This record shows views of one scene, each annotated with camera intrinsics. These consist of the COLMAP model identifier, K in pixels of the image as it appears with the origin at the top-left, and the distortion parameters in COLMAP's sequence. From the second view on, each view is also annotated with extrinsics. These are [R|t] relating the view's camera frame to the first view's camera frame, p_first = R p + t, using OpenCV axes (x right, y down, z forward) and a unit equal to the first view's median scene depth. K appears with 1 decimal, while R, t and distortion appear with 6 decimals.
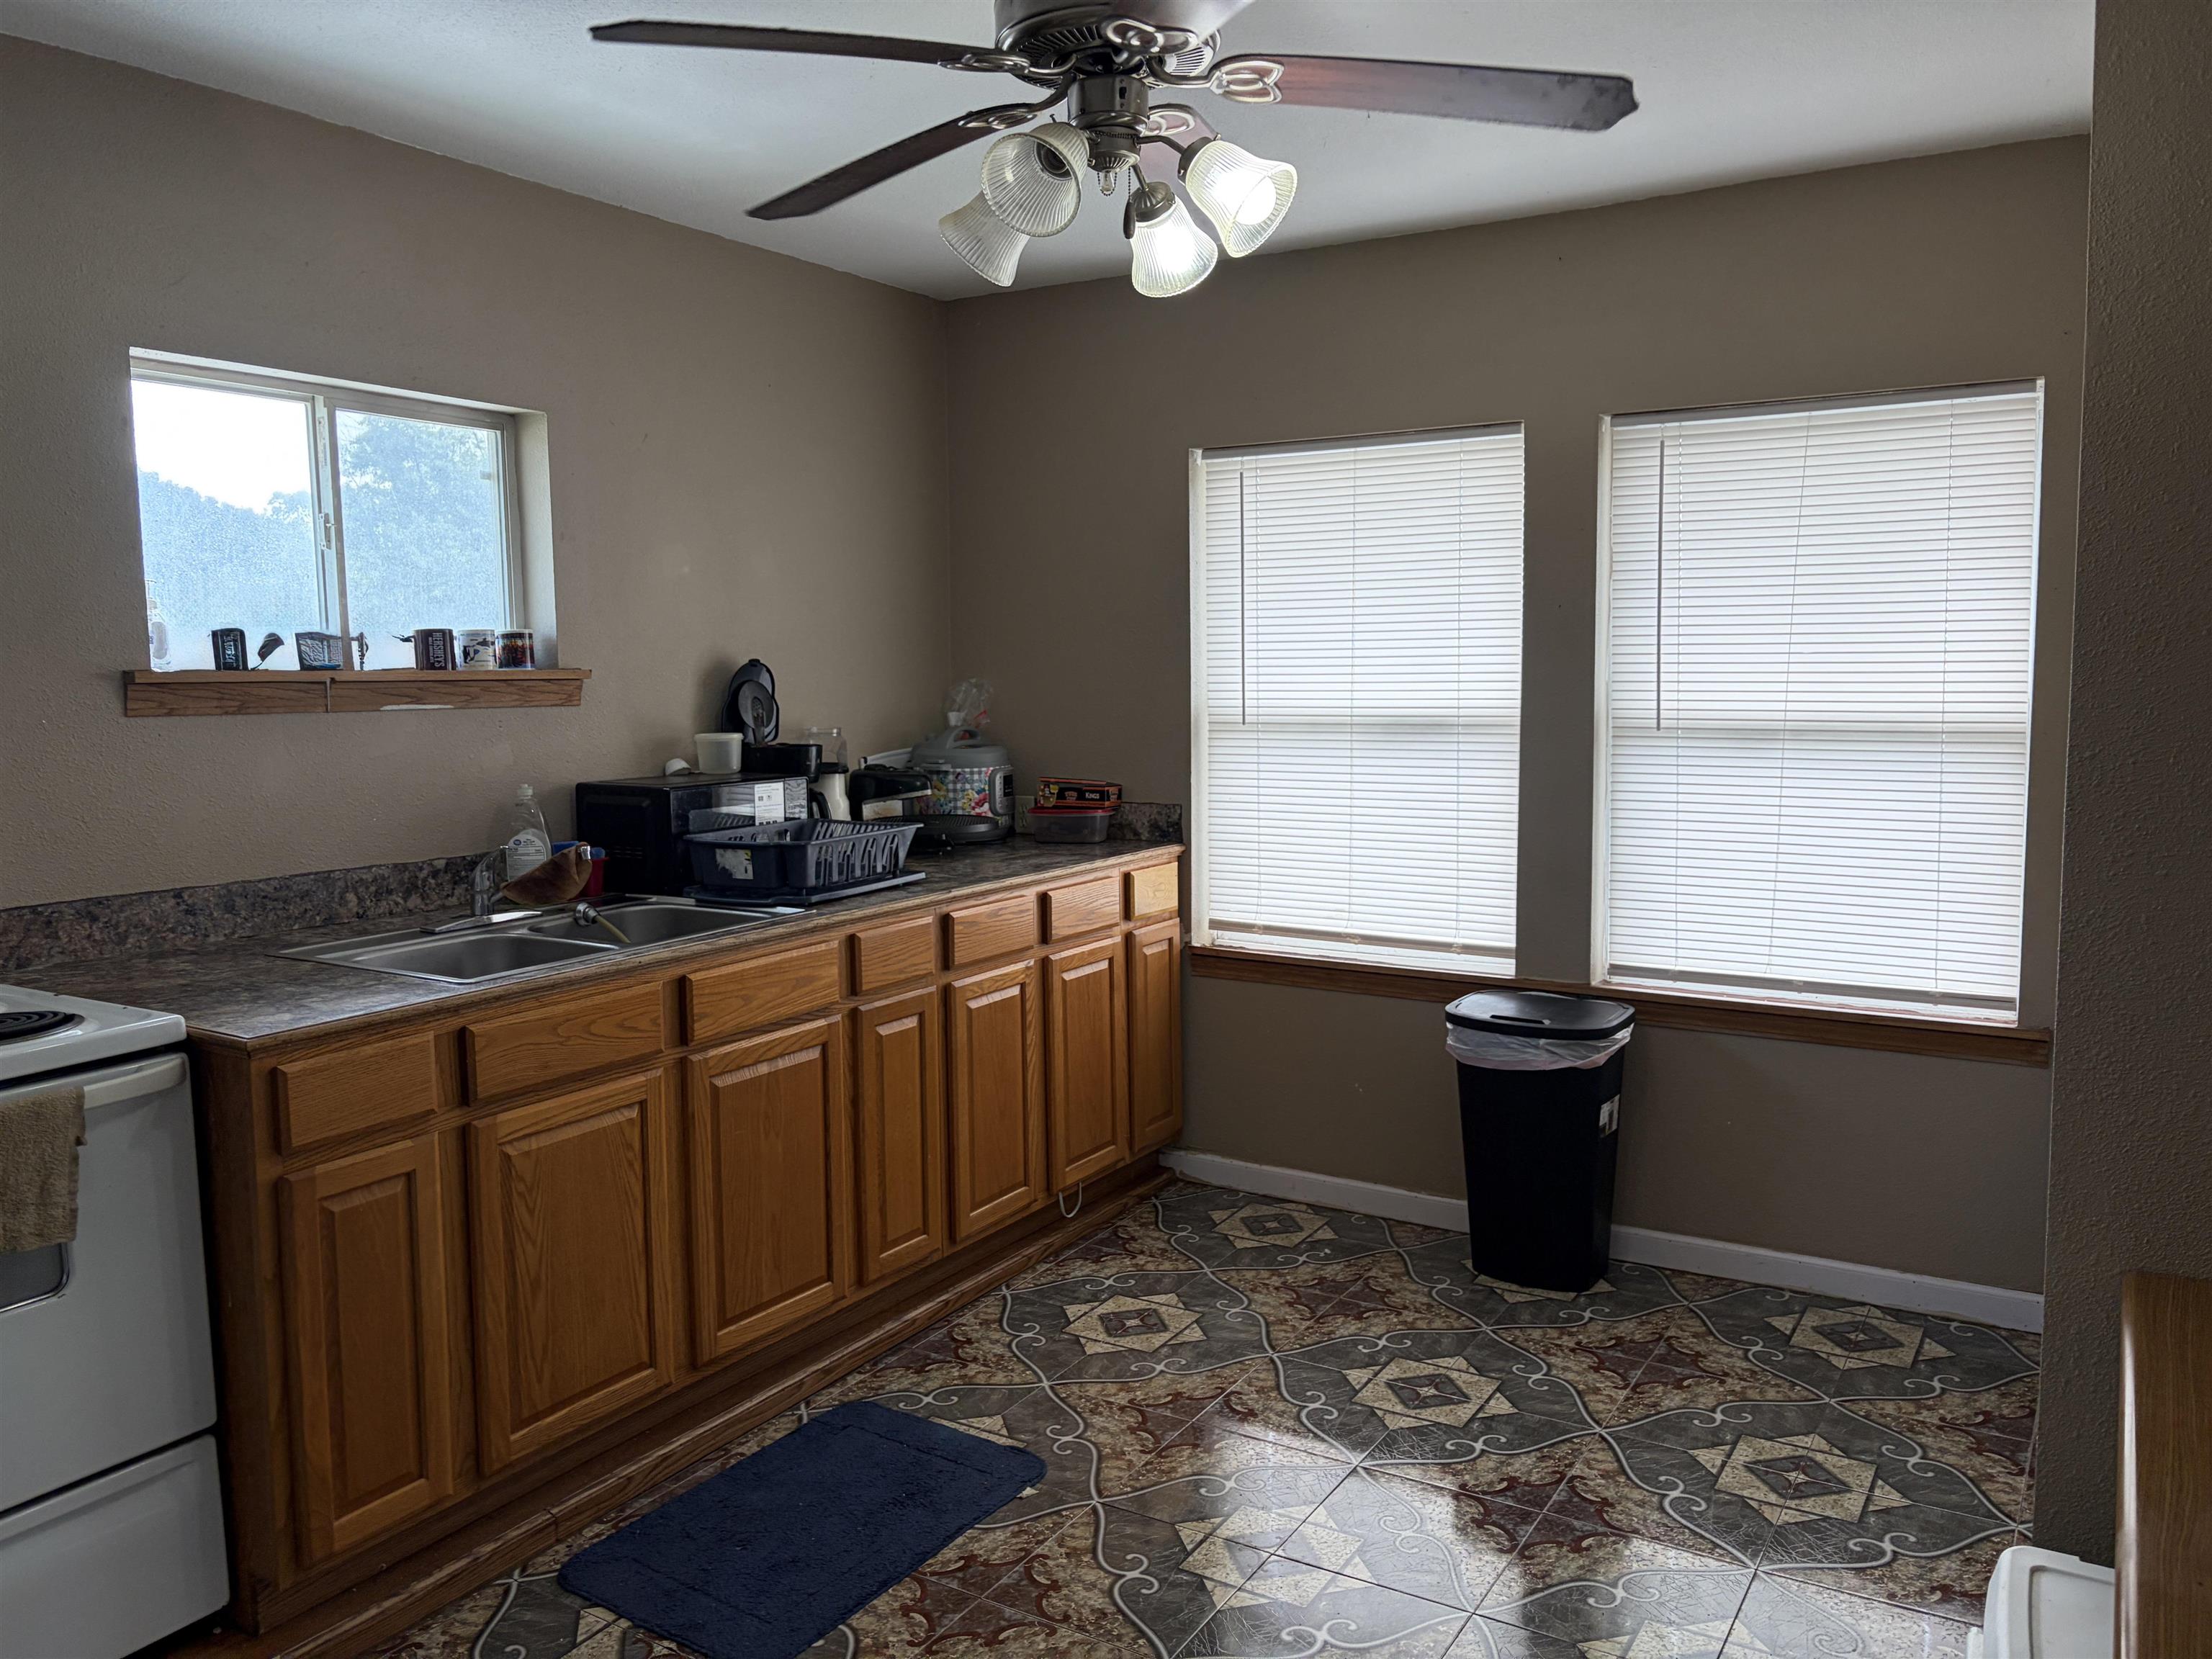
lens RADIAL K [[1654.5, 0, 1102.6], [0, 1654.5, 823.8], [0, 0, 1]] dist [0.019210, -0.023177]
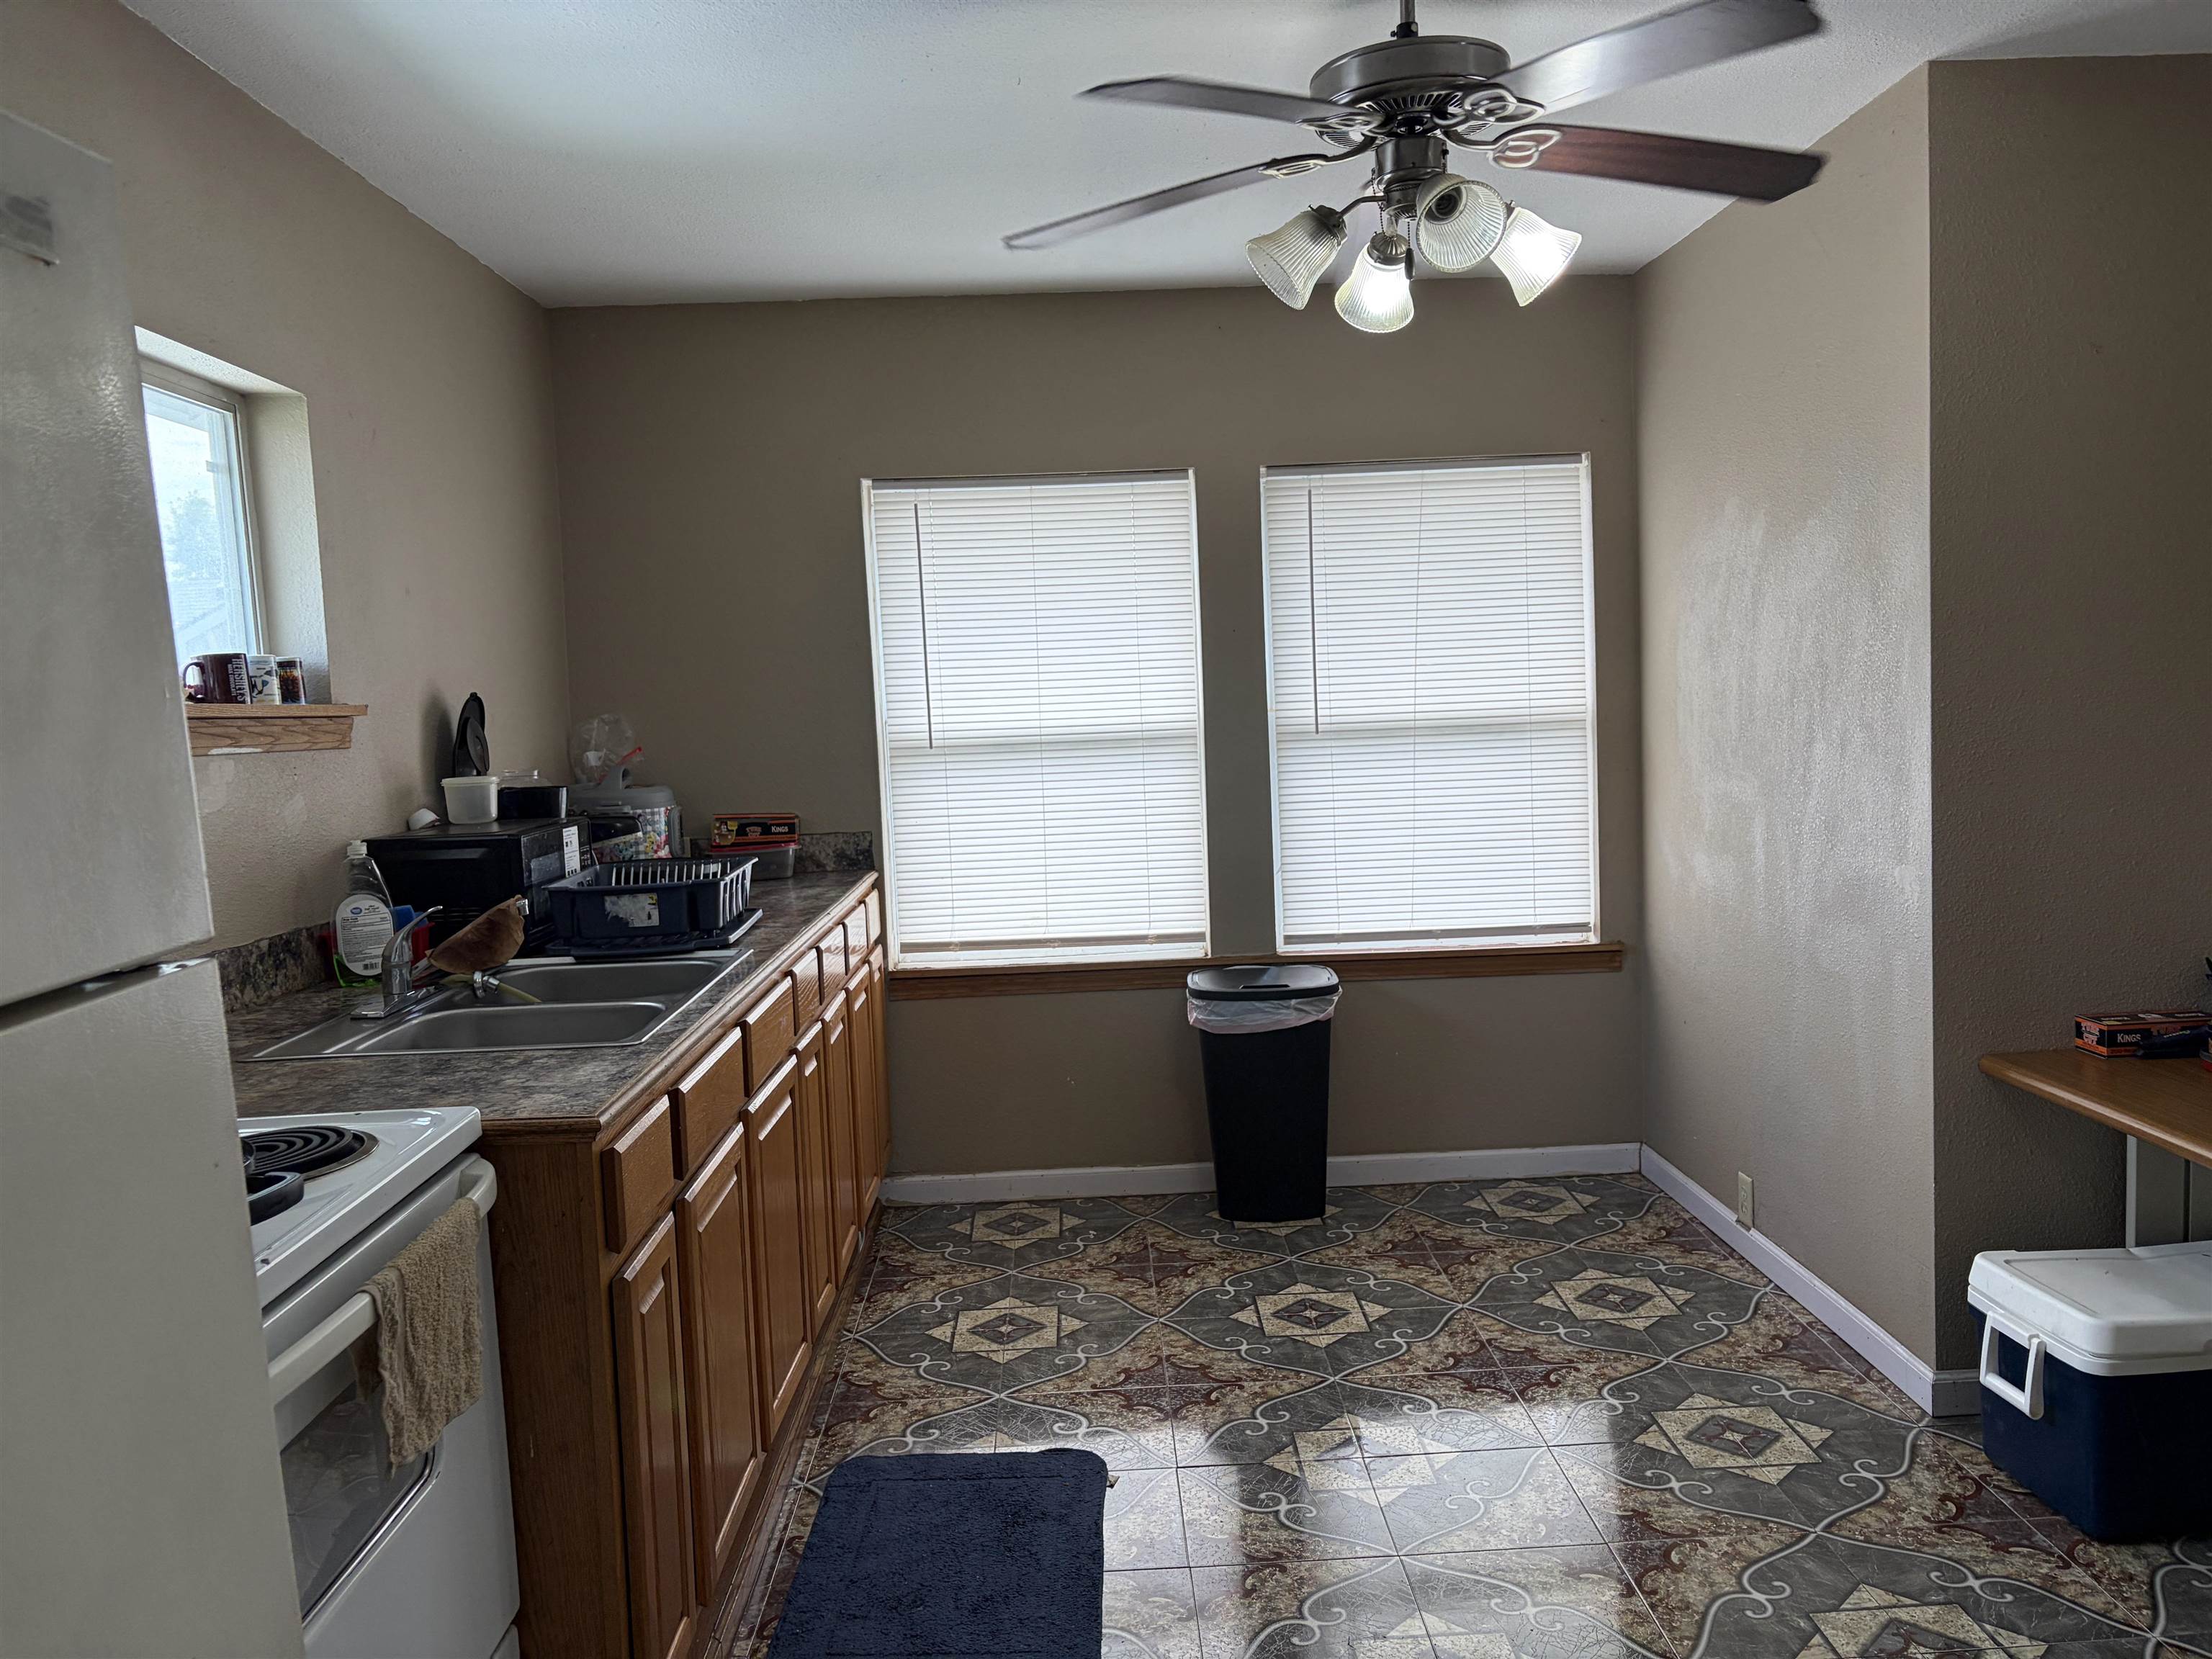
lens RADIAL K [[1654.5, 0, 1100.8], [0, 1654.5, 830.9], [0, 0, 1]] dist [0.019210, -0.023177]
pose [[0.839446, -0.068169, 0.539151, -0.444914], [0.084803, 0.996379, -0.006058, 0.007294], [-0.536786, 0.050807, 0.842187, 0.092688]]
